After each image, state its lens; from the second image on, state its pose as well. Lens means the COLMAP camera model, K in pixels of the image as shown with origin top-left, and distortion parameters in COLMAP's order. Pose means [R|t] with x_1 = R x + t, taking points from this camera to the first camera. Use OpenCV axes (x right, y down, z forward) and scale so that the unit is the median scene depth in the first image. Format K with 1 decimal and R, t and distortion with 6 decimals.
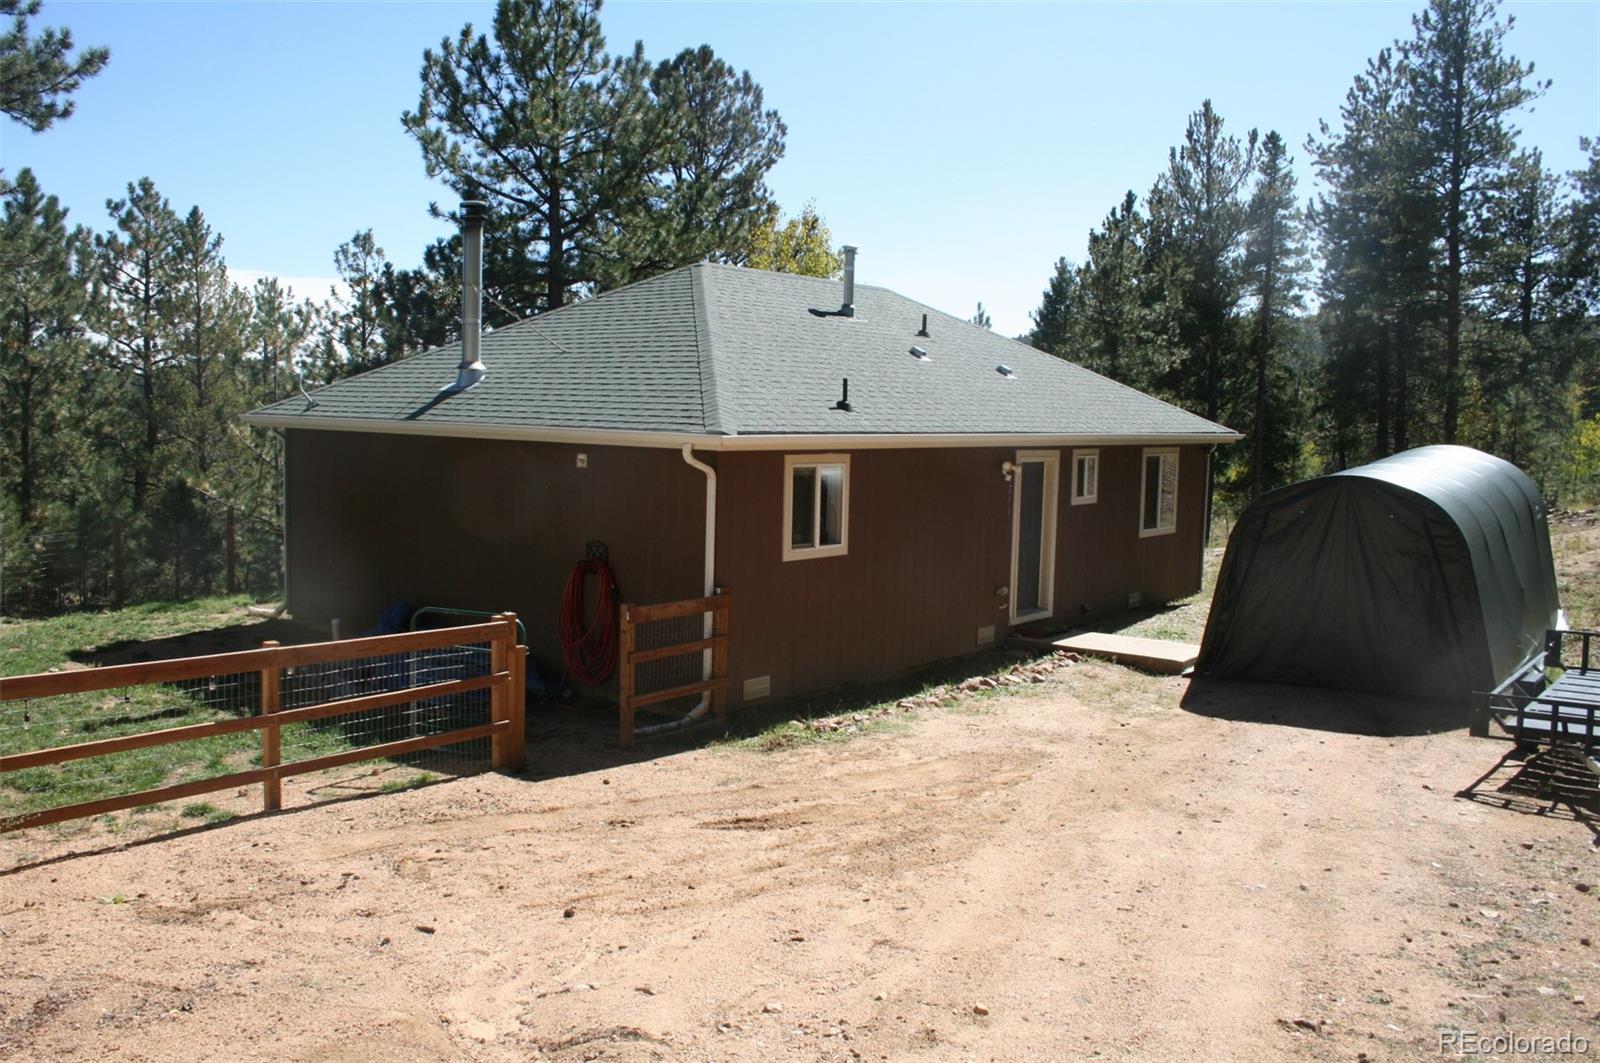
lens RADIAL K [[1326.7, 0, 800.0], [0, 1326.7, 531.5], [0, 0, 1]] dist [-0.152314, 0.136943]
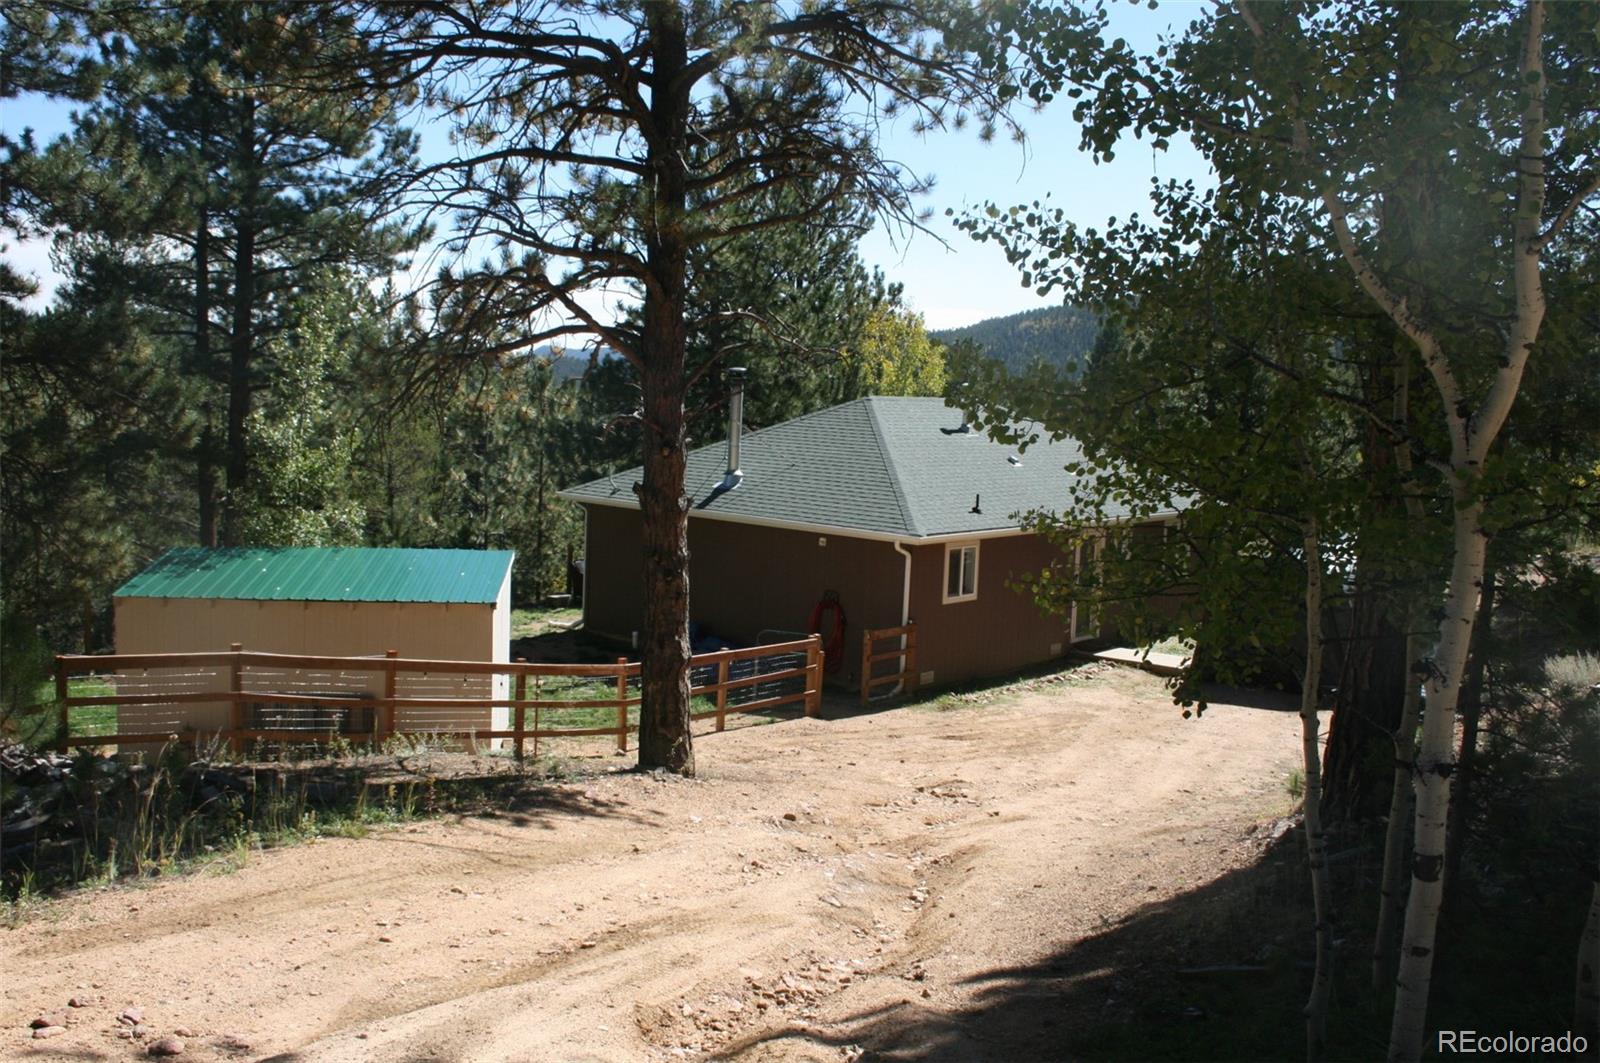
lens RADIAL K [[1522.4, 0, 800.0], [0, 1522.4, 531.5], [0, 0, 1]] dist [-0.097029, 0.001265]
pose [[0.999802, 0.018897, -0.006152, -0.182778], [-0.018856, 0.999800, 0.006657, -0.079558], [0.006277, -0.006540, 0.999959, -0.946201]]
